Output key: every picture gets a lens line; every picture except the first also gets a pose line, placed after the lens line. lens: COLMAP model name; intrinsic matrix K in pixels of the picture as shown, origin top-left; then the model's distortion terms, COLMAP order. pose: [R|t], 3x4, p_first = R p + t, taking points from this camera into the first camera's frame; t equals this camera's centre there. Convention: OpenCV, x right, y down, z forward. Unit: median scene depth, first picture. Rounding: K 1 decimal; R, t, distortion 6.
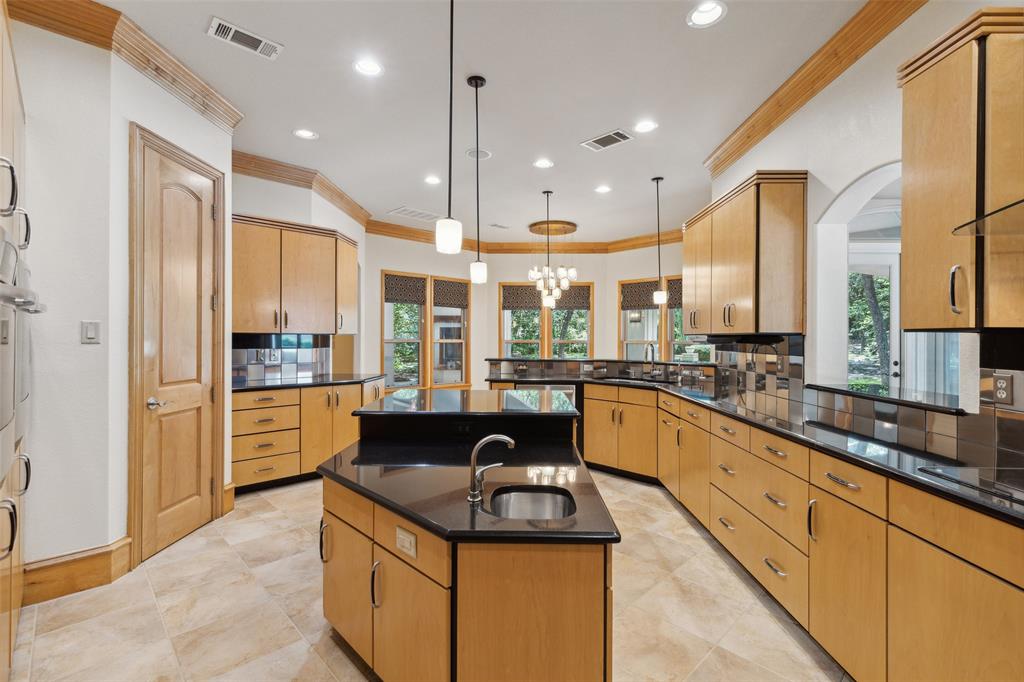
lens RADIAL K [[467.3, 0, 515.0], [0, 467.3, 335.0], [0, 0, 1]] dist [0.001259, 0.000277]
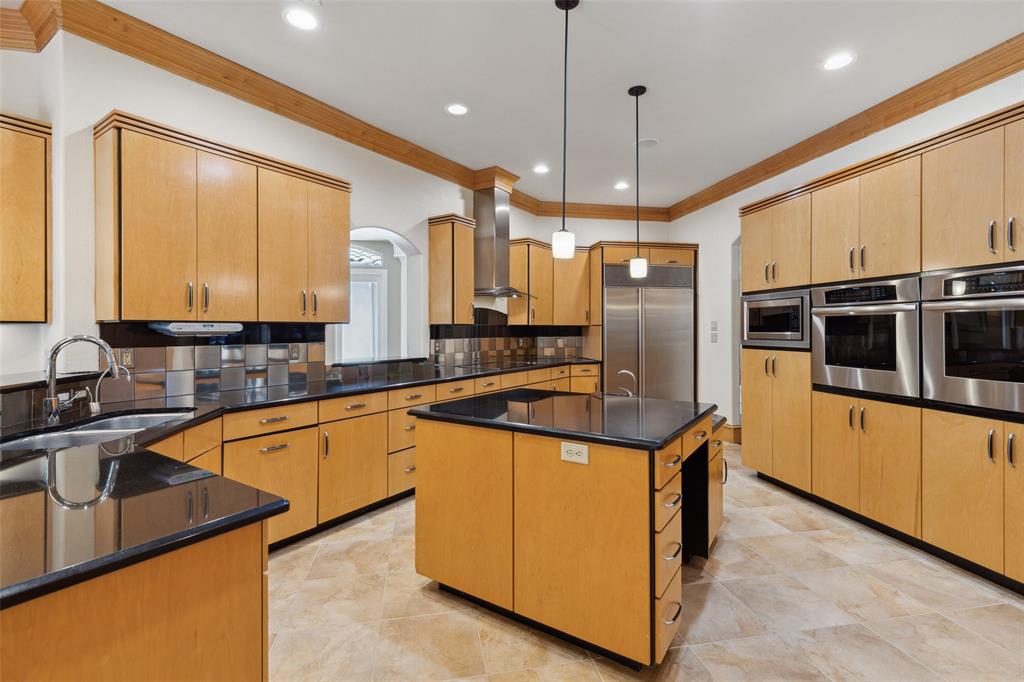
lens RADIAL K [[467.3, 0, 514.5], [0, 467.3, 331.8], [0, 0, 1]] dist [0.001259, 0.000277]
pose [[-0.844080, -0.010241, 0.536120, -0.512742], [-0.004068, 0.999911, 0.012696, 0.004366], [-0.536202, 0.008536, -0.844047, 2.047281]]
